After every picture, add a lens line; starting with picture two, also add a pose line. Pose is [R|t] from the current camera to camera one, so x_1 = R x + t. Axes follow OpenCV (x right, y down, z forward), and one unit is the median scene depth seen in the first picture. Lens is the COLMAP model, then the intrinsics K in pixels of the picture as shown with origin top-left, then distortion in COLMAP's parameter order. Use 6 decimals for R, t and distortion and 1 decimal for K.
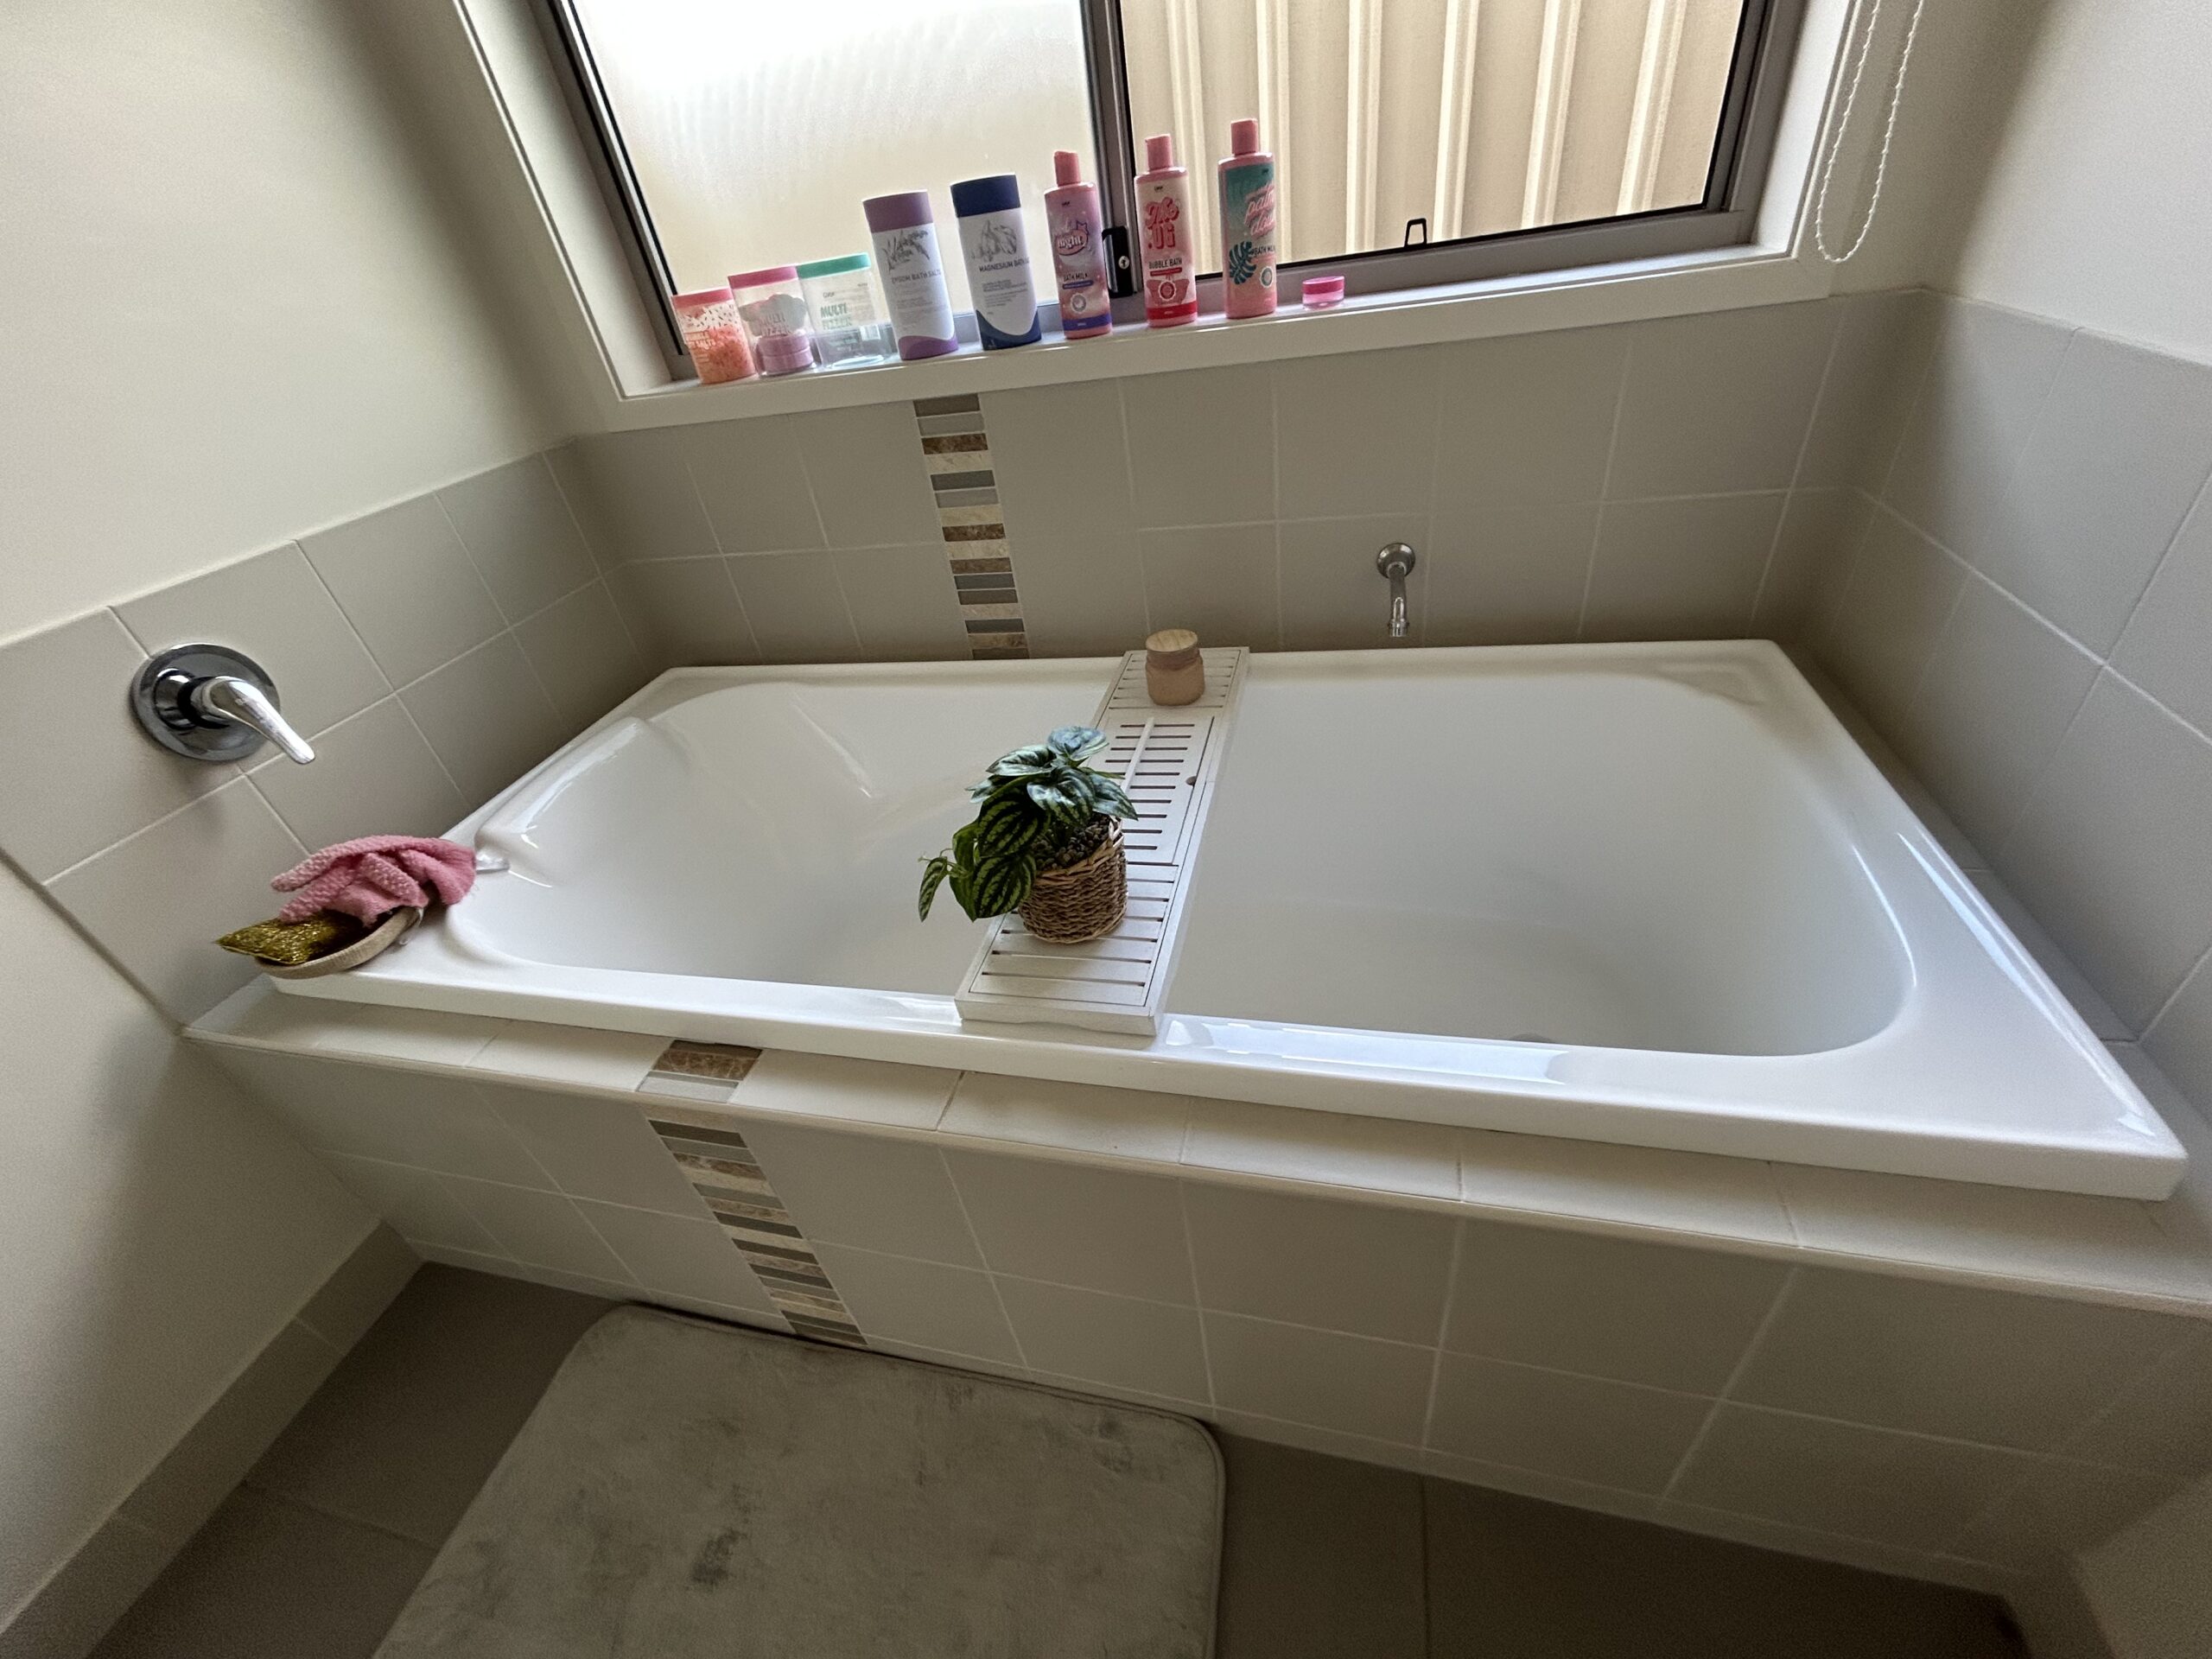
lens RADIAL K [[887.9, 0, 1102.7], [0, 887.9, 826.1], [0, 0, 1]] dist [-0.003162, 0.000032]
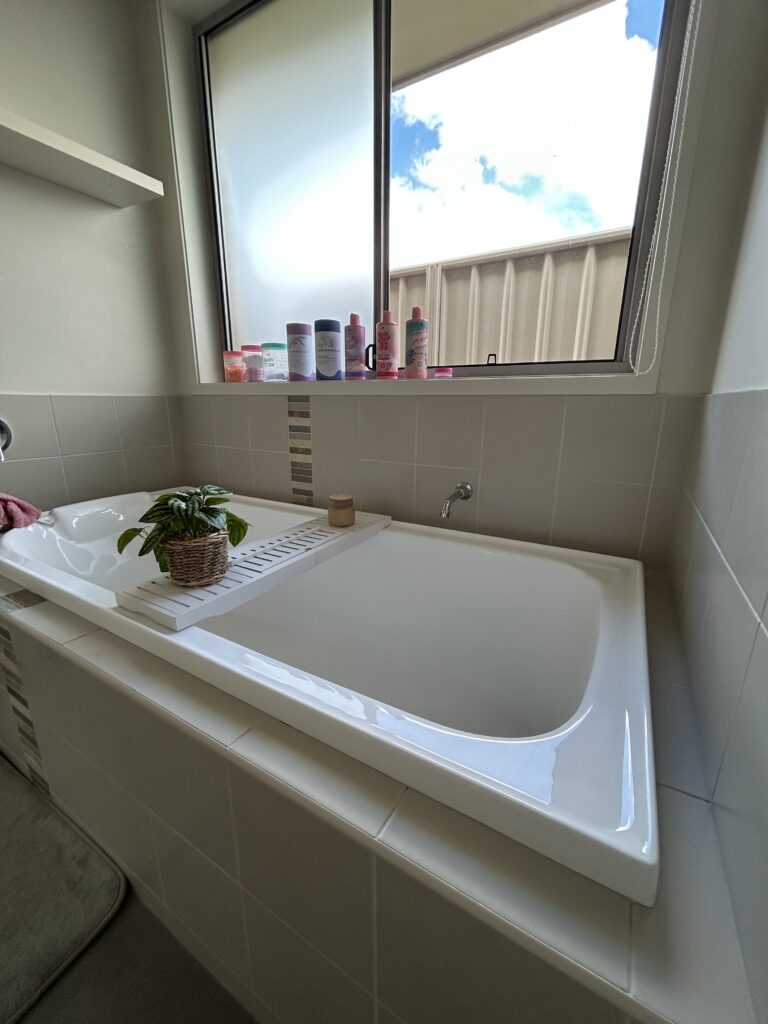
lens RADIAL K [[411.1, 0, 388.3], [0, 411.1, 513.3], [0, 0, 1]] dist [-0.003162, 0.000032]
pose [[0.948937, 0.211439, -0.234120, 0.426636], [-0.276909, 0.913819, -0.297079, 0.092215], [0.151129, 0.346739, 0.925706, 0.102472]]
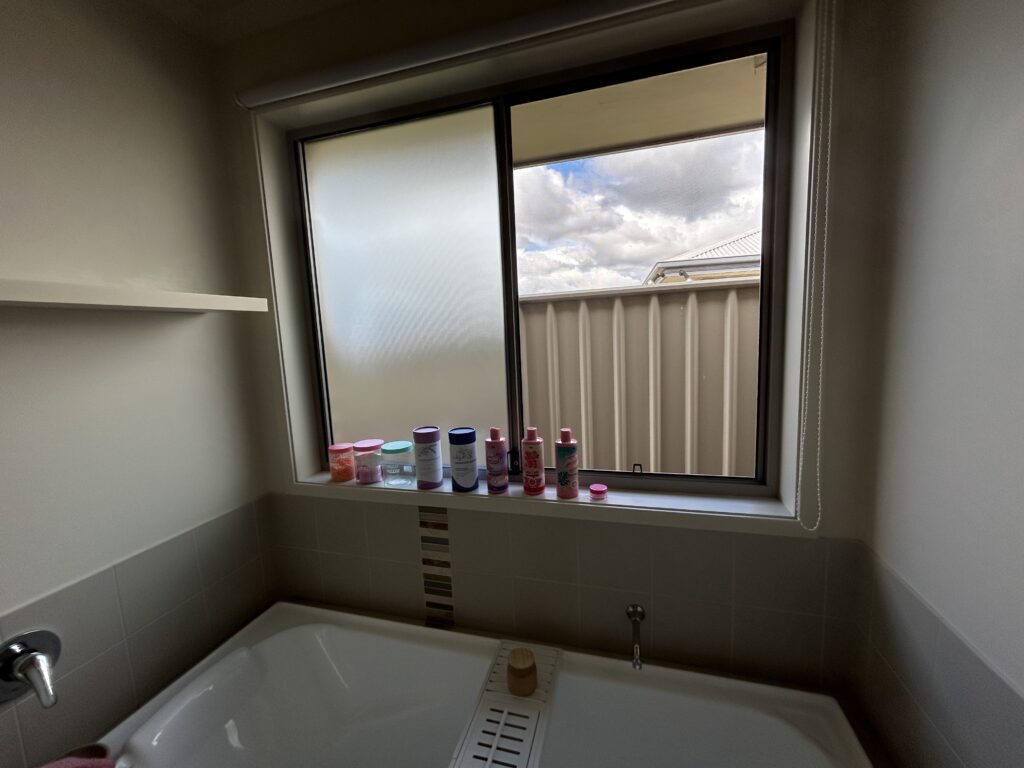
lens RADIAL K [[411.1, 0, 510.8], [0, 411.1, 378.6], [0, 0, 1]] dist [-0.003162, 0.000032]
pose [[0.994929, 0.096689, -0.027713, 0.019450], [-0.098313, 0.876643, -0.470990, -0.318982], [-0.021246, 0.471326, 0.881703, -0.089383]]
